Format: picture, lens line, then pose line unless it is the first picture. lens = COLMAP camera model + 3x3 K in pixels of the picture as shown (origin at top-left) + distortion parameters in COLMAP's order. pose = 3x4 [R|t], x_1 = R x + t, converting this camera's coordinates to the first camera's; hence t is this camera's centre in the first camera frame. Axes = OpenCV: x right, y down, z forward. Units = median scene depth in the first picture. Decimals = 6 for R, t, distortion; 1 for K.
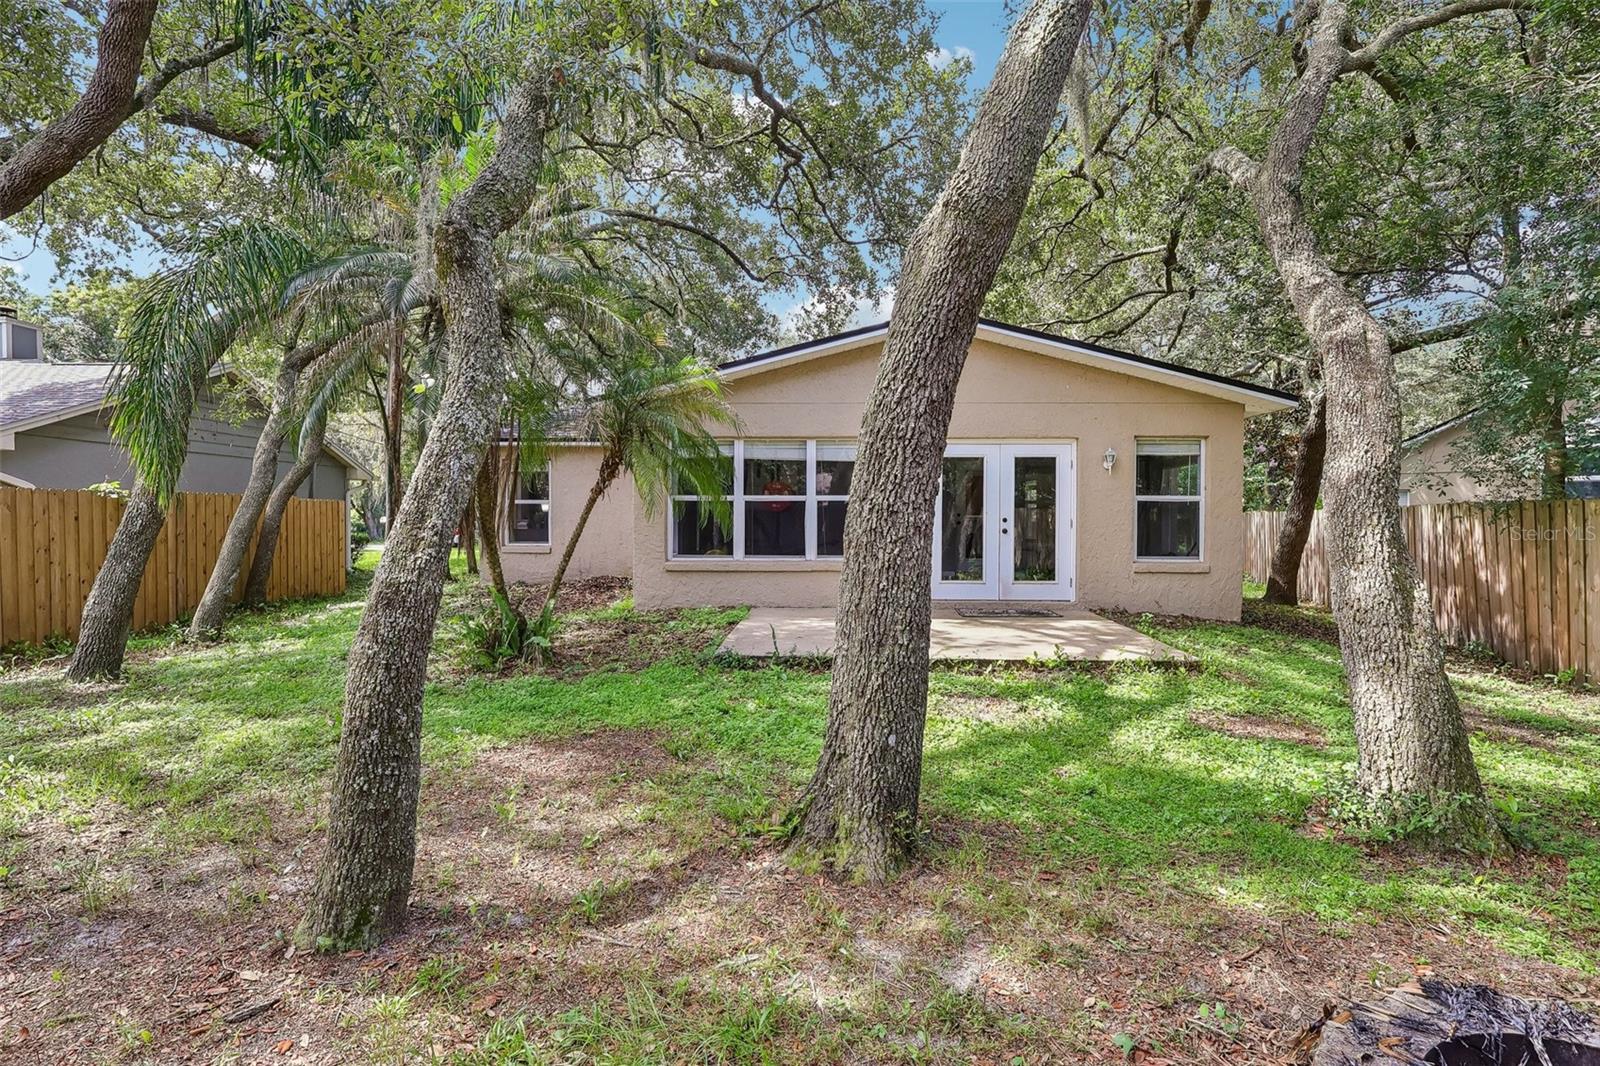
lens RADIAL K [[741.9, 0, 800.0], [0, 741.9, 533.0], [0, 0, 1]] dist [-0.002321, -0.000326]
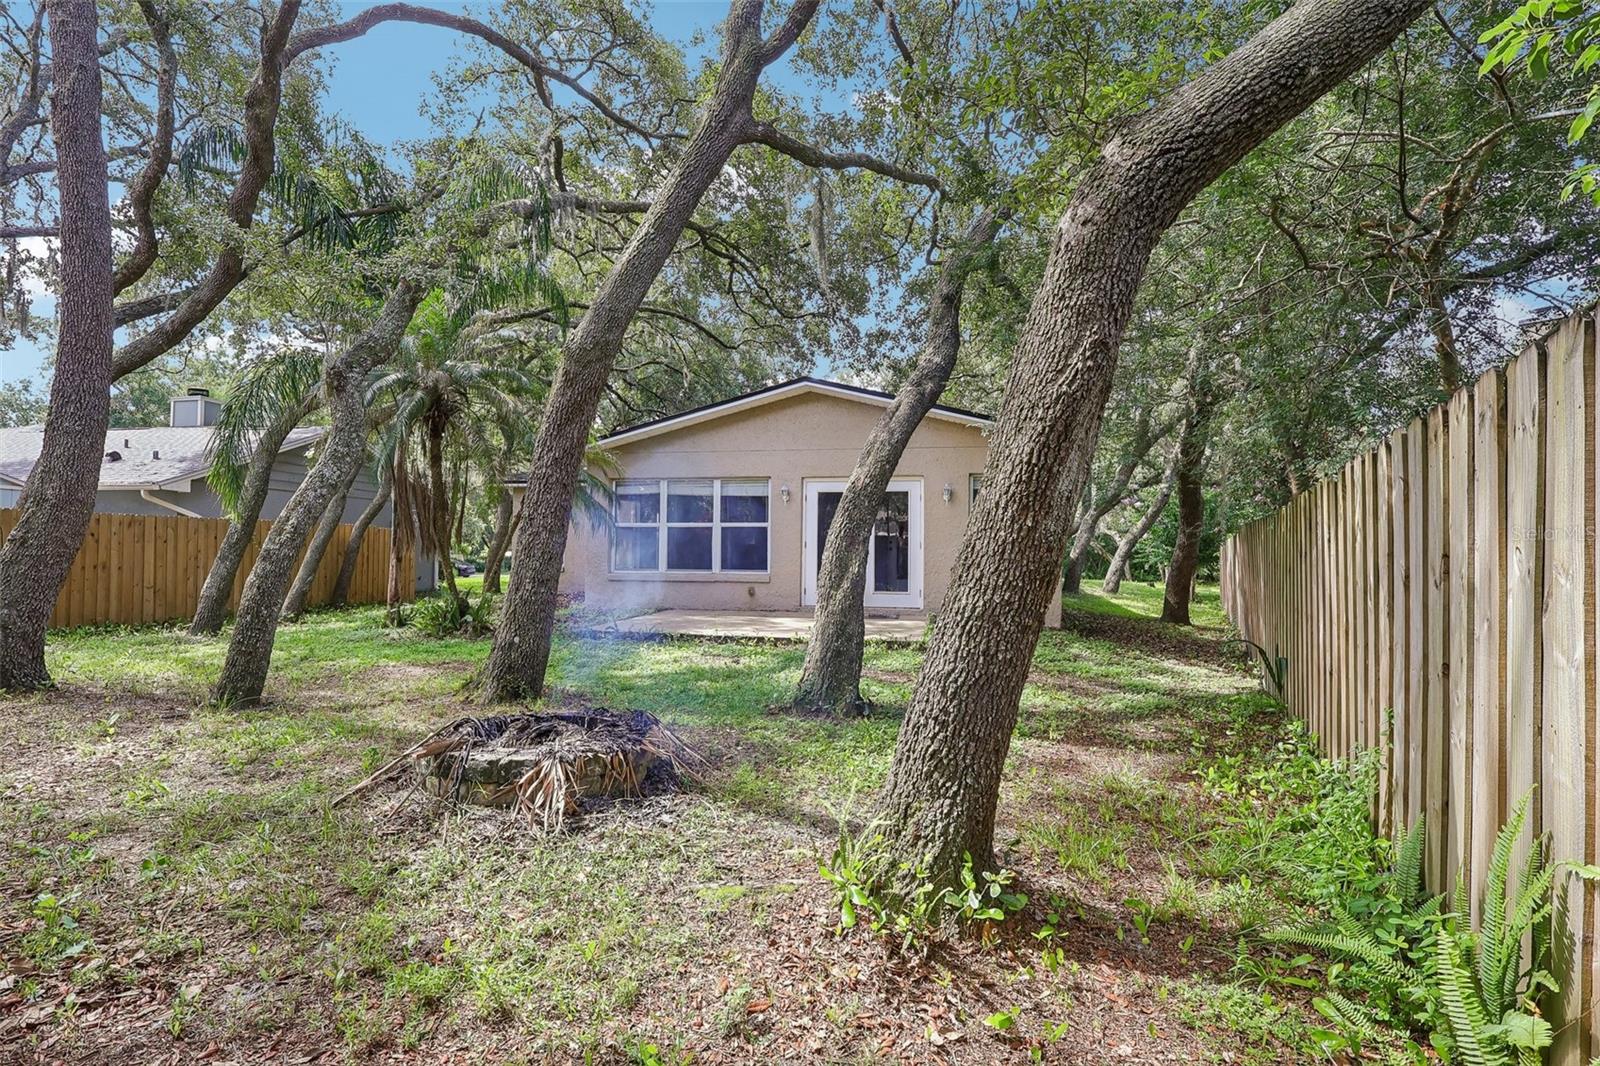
lens RADIAL K [[741.9, 0, 800.0], [0, 741.9, 533.0], [0, 0, 1]] dist [-0.002321, -0.000326]
pose [[0.987442, -0.001208, -0.157977, 0.361561], [-0.007425, 0.998511, -0.054048, 0.034902], [0.157807, 0.054542, 0.985963, -0.237239]]
